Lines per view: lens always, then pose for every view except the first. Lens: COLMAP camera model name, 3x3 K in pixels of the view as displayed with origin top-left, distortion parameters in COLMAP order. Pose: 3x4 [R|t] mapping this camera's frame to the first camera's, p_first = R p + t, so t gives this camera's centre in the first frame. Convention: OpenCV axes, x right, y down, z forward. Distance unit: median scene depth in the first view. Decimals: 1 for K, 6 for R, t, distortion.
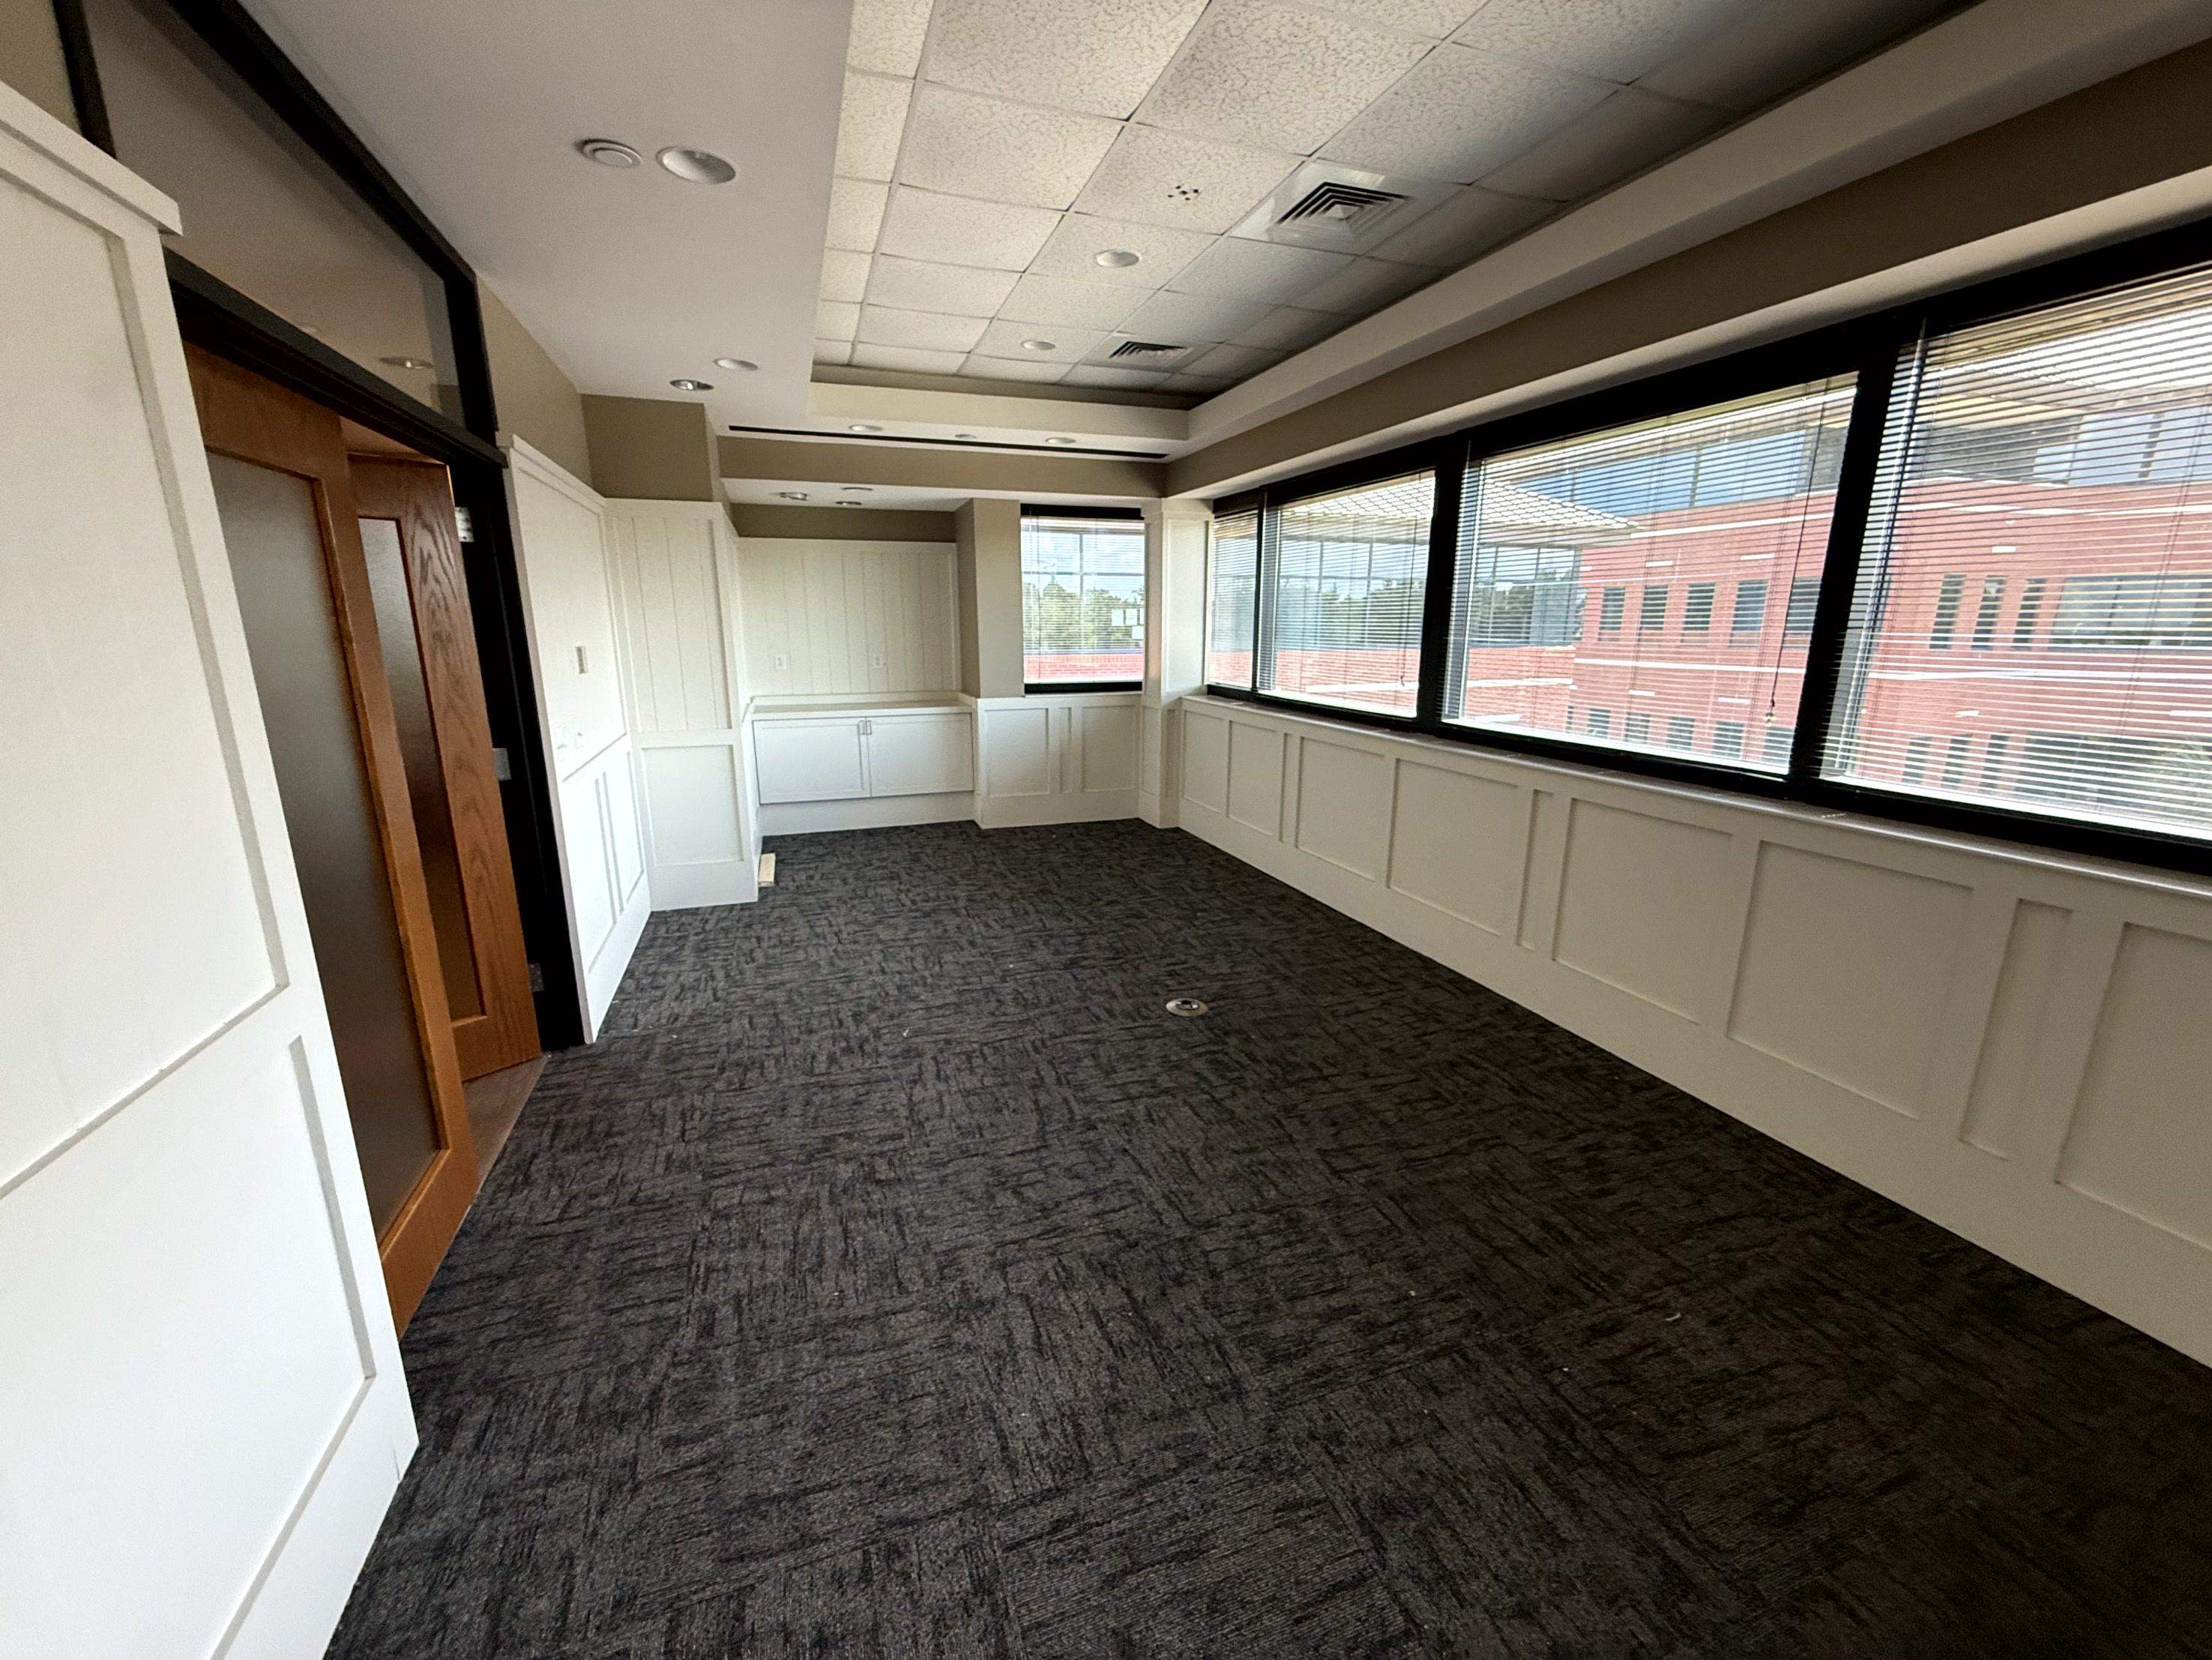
lens RADIAL K [[885.9, 0, 1107.6], [0, 885.9, 825.9], [0, 0, 1]] dist [-0.000766, -0.000102]
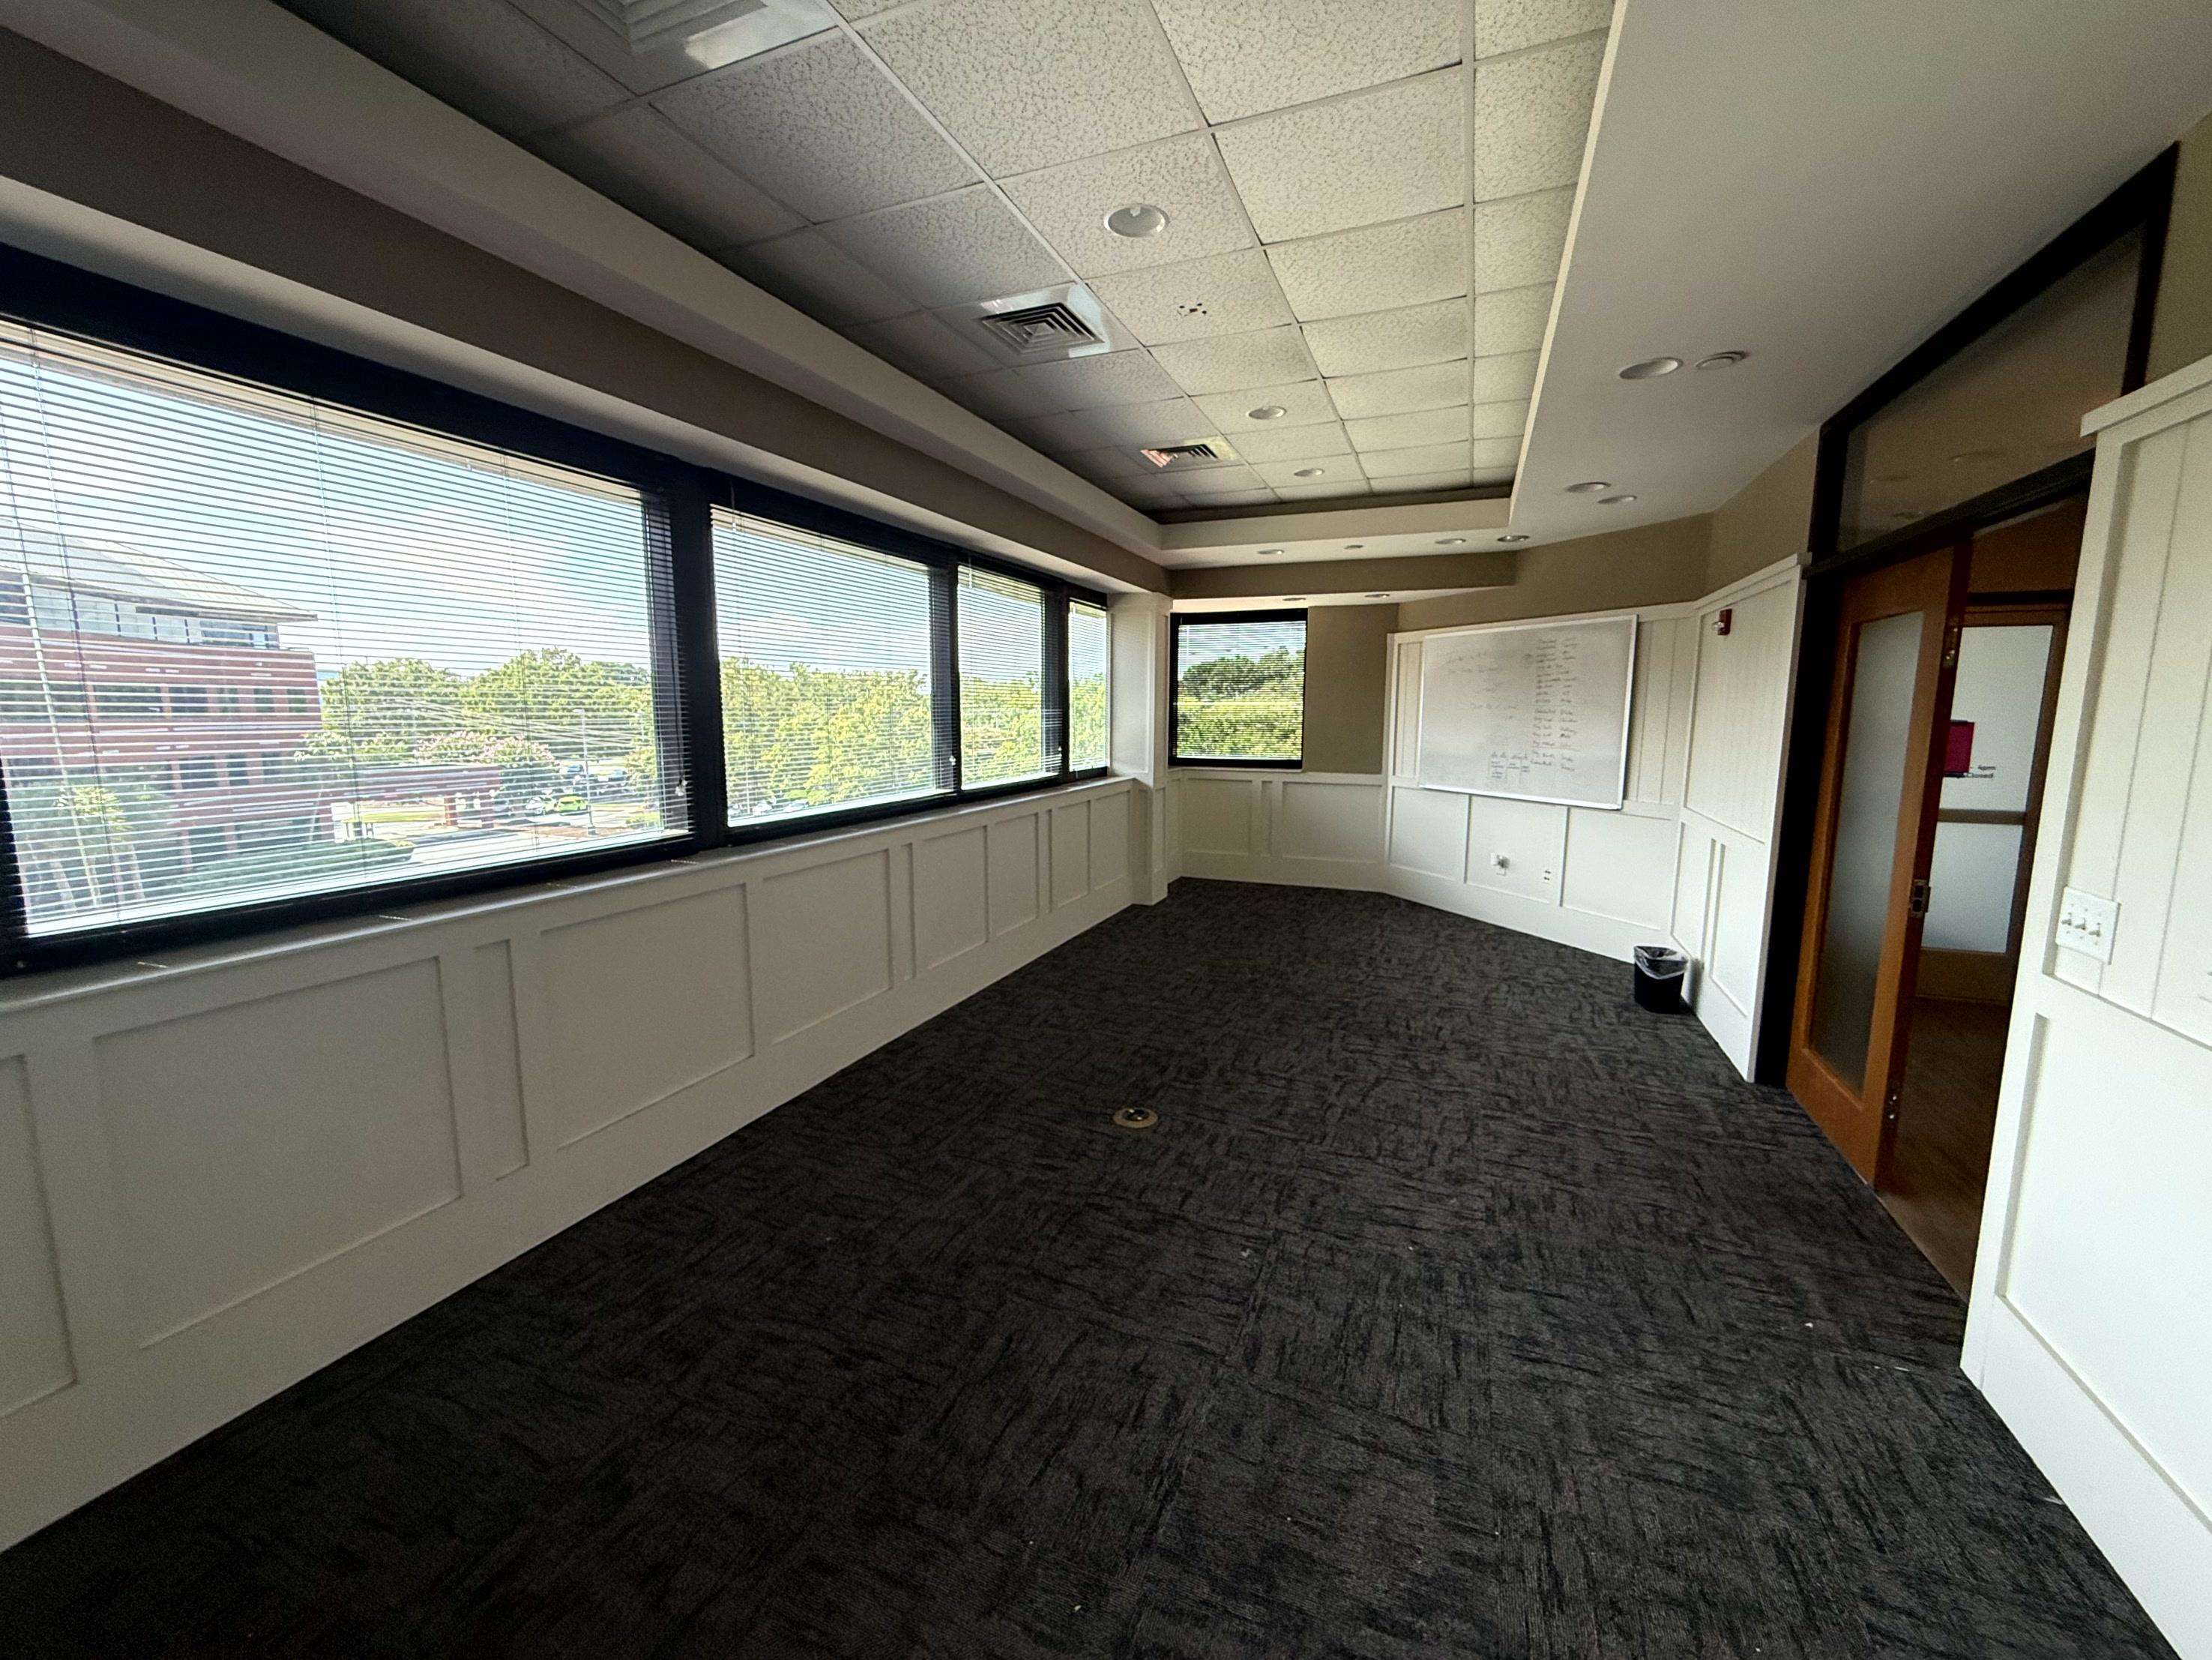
lens RADIAL K [[885.9, 0, 1105.0], [0, 885.9, 831.2], [0, 0, 1]] dist [-0.000766, -0.000102]
pose [[-0.744436, -0.095132, 0.660882, -0.472684], [0.148114, 0.941609, 0.302382, -0.362304], [-0.651059, 0.322990, -0.686877, 1.584013]]
